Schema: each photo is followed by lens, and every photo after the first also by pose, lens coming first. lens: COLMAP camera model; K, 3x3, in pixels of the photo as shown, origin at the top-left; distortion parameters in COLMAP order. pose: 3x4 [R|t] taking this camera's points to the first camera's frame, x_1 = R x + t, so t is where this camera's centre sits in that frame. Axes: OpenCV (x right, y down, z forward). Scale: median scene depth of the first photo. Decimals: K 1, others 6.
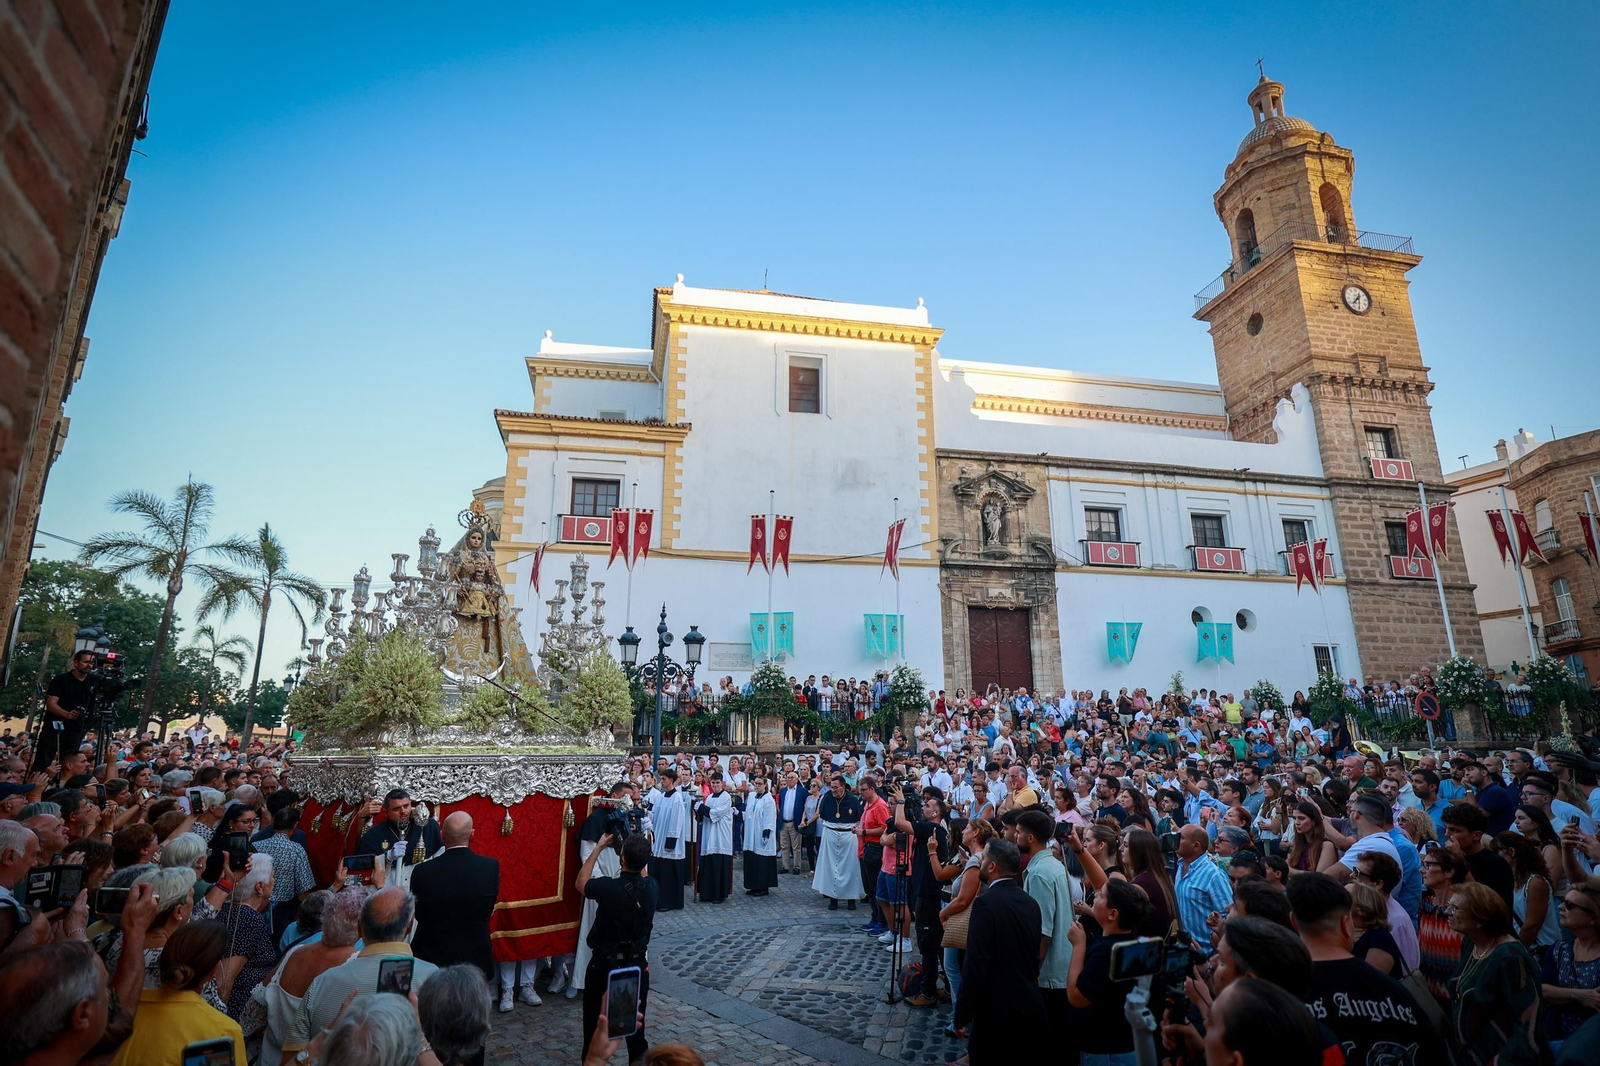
lens RADIAL K [[839.1, 0, 800.0], [0, 839.1, 533.0], [0, 0, 1]] dist [0.000987, 0.000063]
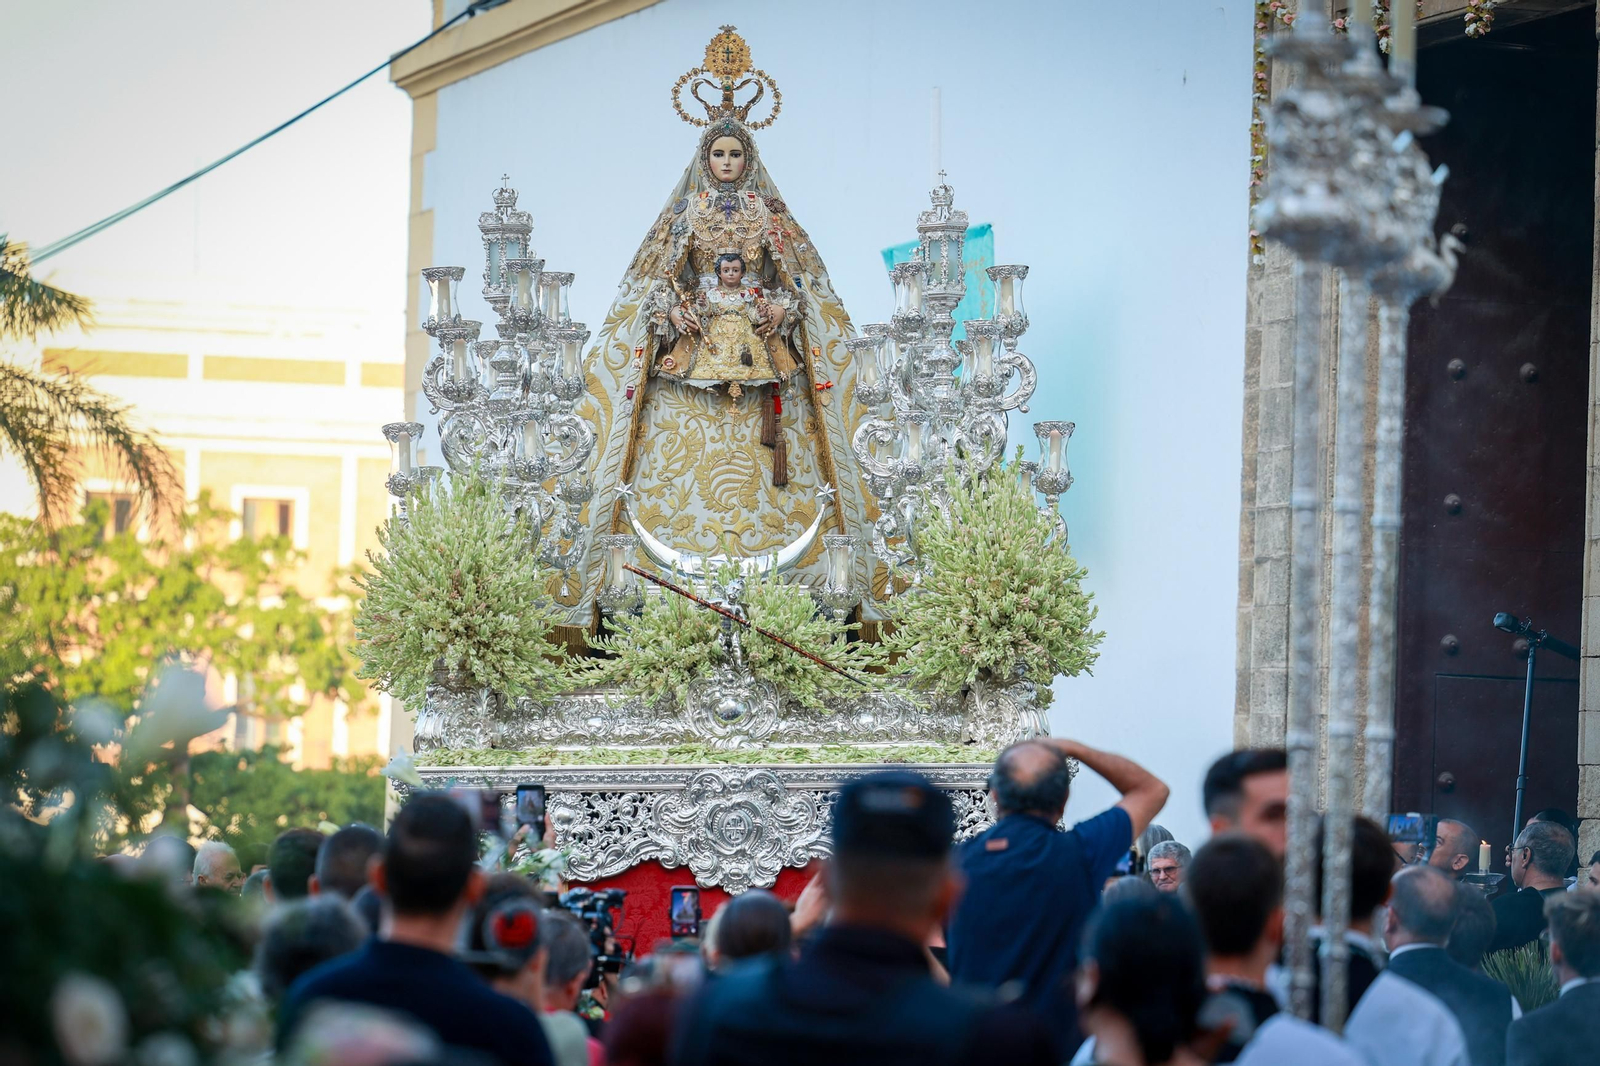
lens RADIAL K [[6361.1, 0, 800.0], [0, 6361.1, 533.0], [0, 0, 1]] dist [-0.058772, 3.700381]
pose [[0.766356, -0.037943, -0.641295, 1.499286], [0.166270, 0.975955, 0.140951, -0.236368], [0.620527, -0.214646, 0.754237, -1.113753]]
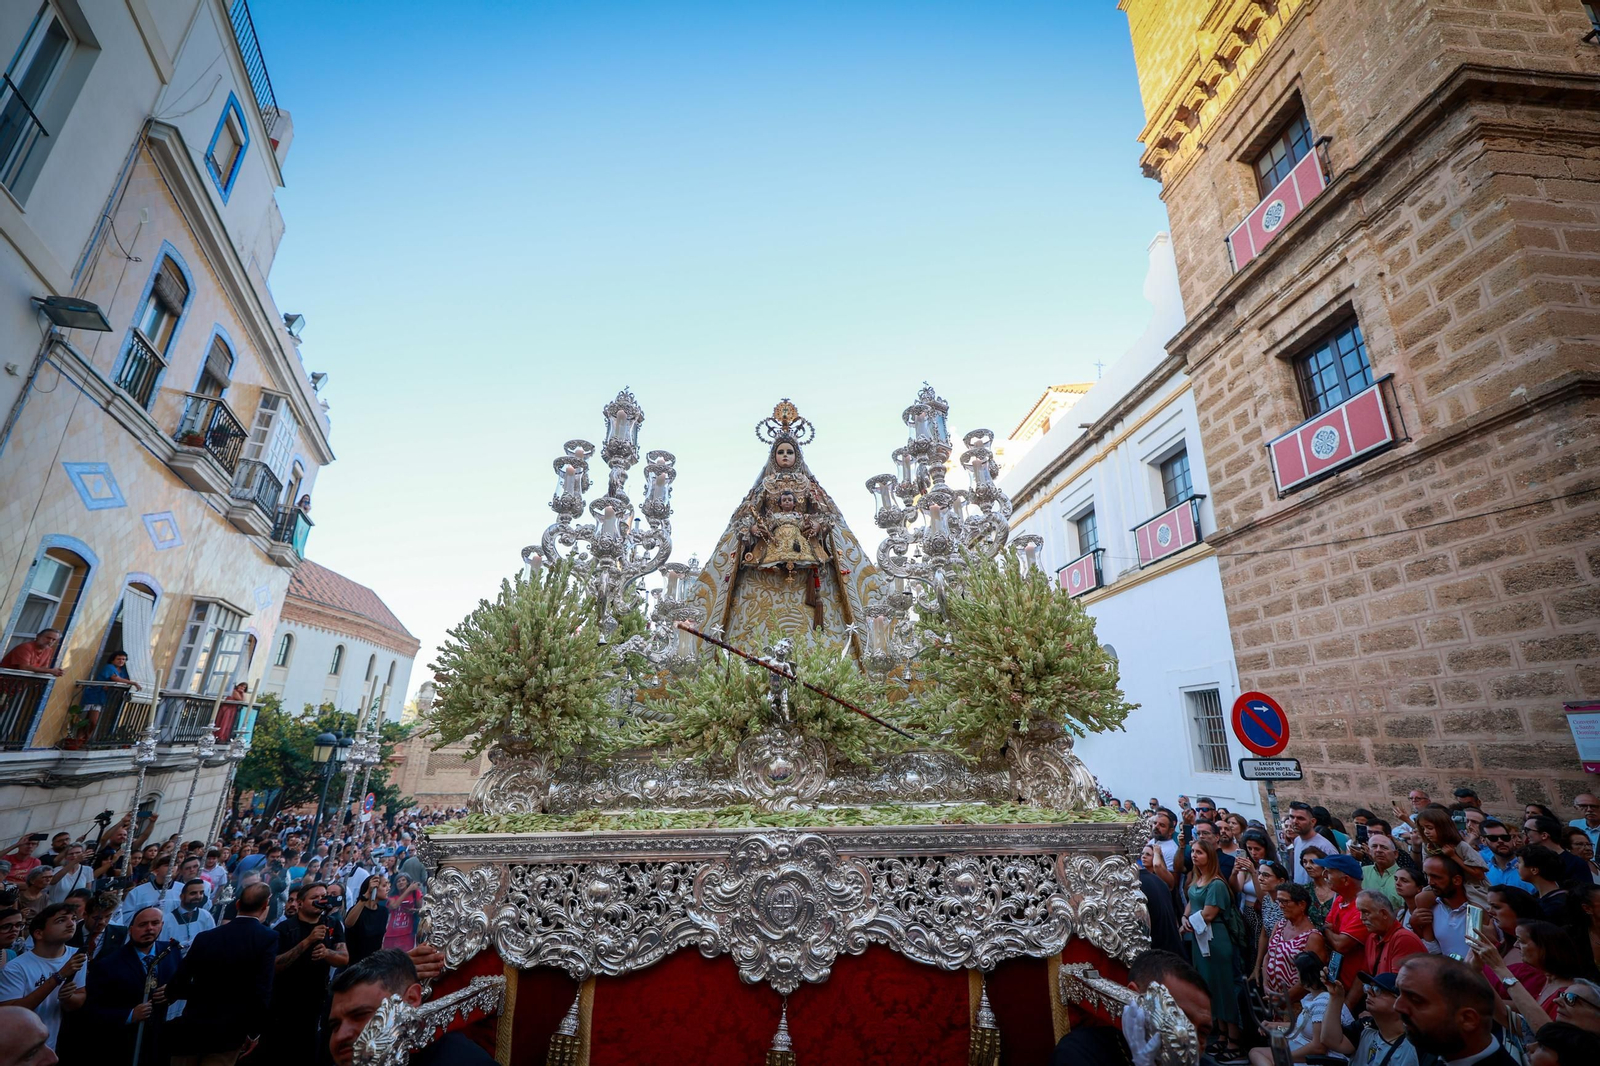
lens RADIAL K [[684.0, 0, 791.1], [0, 684.0, 509.3], [0, 0, 1]] dist [-0.001815, -0.000166]
pose [[0.740690, -0.304469, -0.598896, -0.117366], [0.182726, 0.949108, -0.256524, 0.203042], [0.646521, 0.080571, 0.758630, 0.743783]]
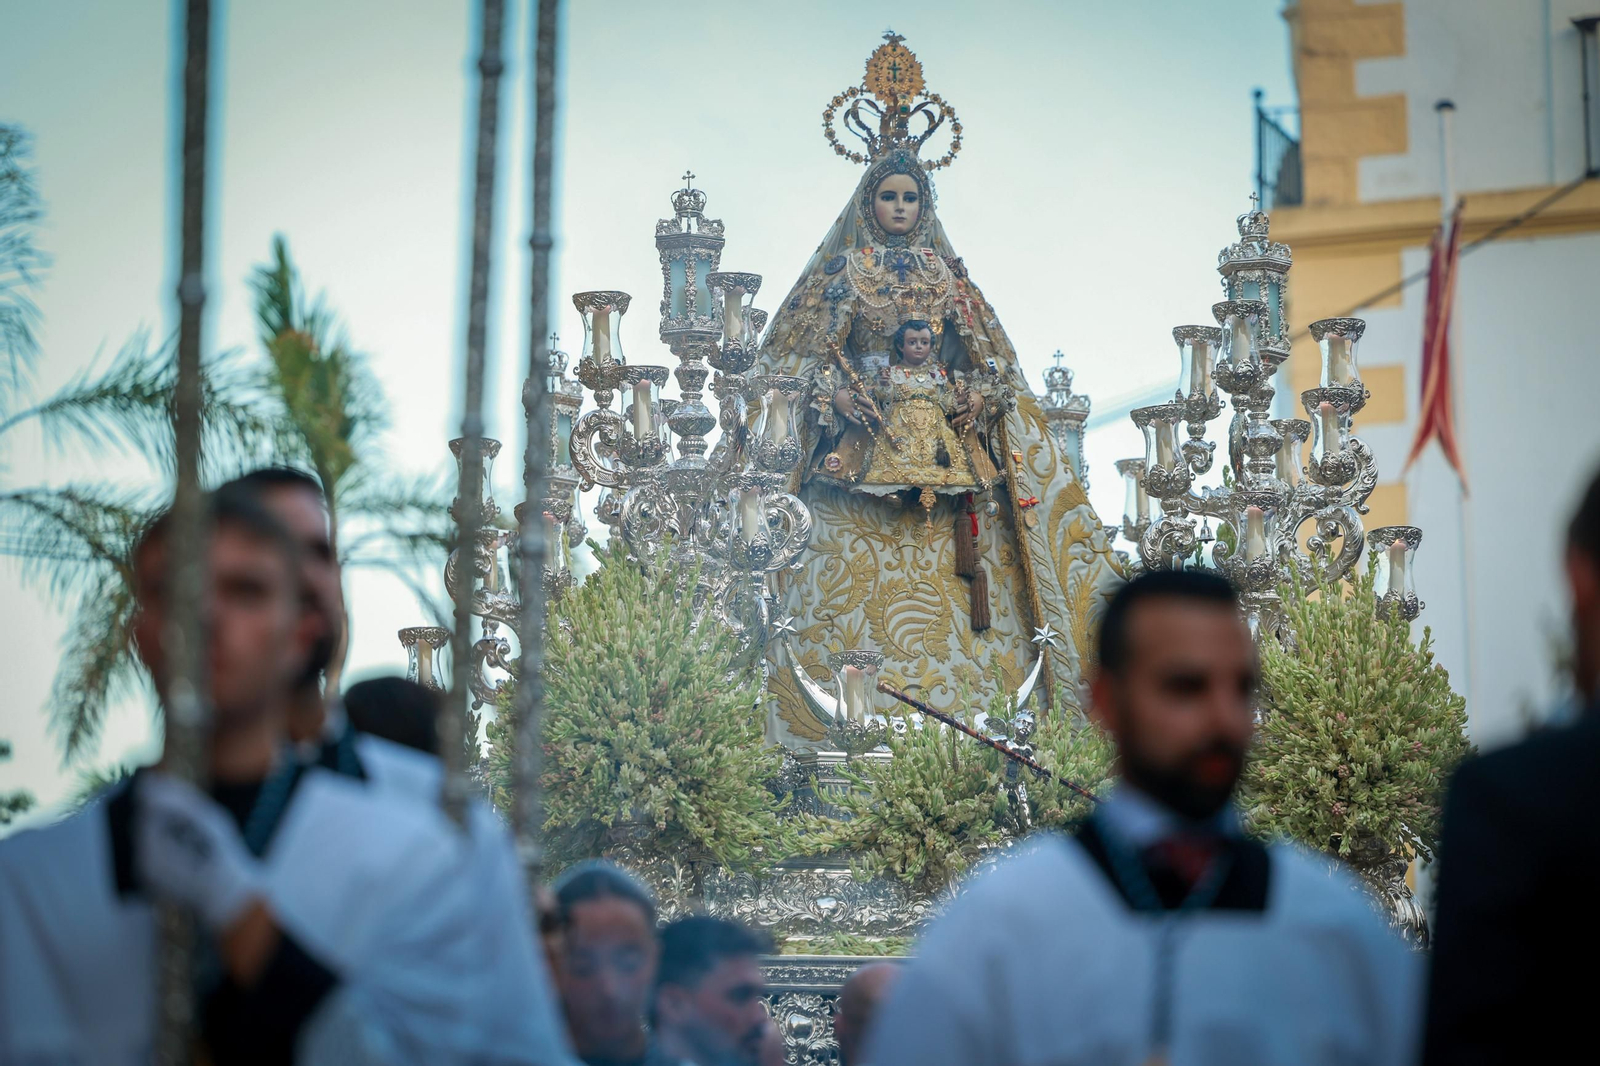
lens RADIAL K [[6361.1, 0, 800.0], [0, 6361.1, 533.0], [0, 0, 1]] dist [-0.058772, 3.700381]
pose [[0.868994, -0.083242, -0.487770, 0.620701], [0.127893, 0.990038, 0.058892, -0.012207], [0.478008, -0.113559, 0.870984, -0.845653]]
